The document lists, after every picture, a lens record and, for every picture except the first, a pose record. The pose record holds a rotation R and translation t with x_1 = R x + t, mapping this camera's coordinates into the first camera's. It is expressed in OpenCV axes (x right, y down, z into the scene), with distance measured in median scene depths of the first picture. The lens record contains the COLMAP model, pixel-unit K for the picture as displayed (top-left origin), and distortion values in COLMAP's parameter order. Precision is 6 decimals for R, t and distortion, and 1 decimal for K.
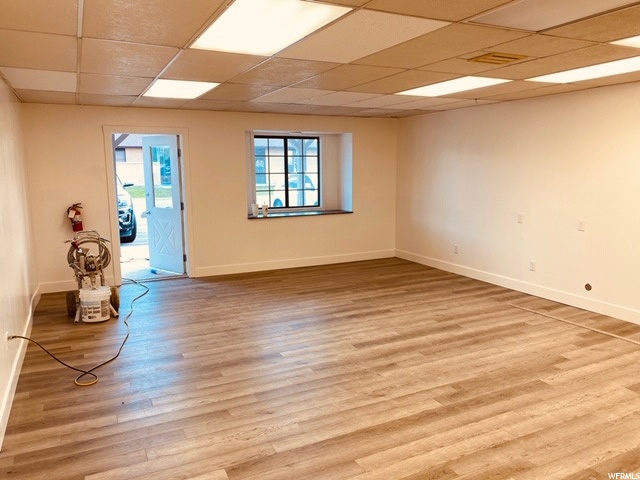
lens RADIAL K [[485.1, 0, 320.0], [0, 485.1, 240.0], [0, 0, 1]] dist [0.004827, -0.005551]
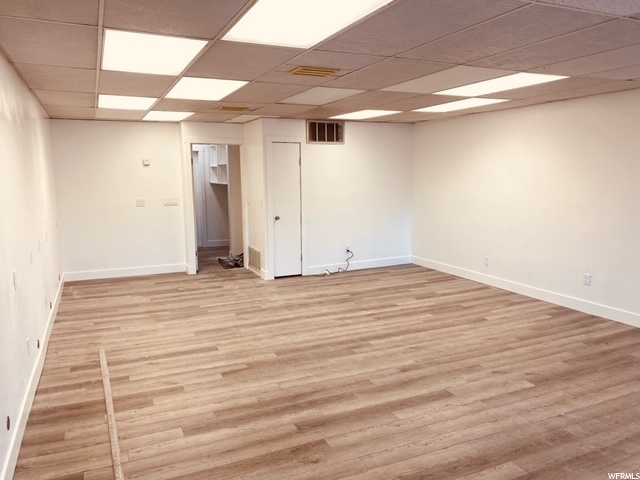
lens RADIAL K [[485.1, 0, 320.0], [0, 485.1, 240.0], [0, 0, 1]] dist [0.004827, -0.005551]
pose [[-0.999512, 0.012781, 0.028489, 0.292019], [0.020609, 0.955451, 0.294430, -0.297556], [-0.023457, 0.294873, -0.955248, 1.891840]]
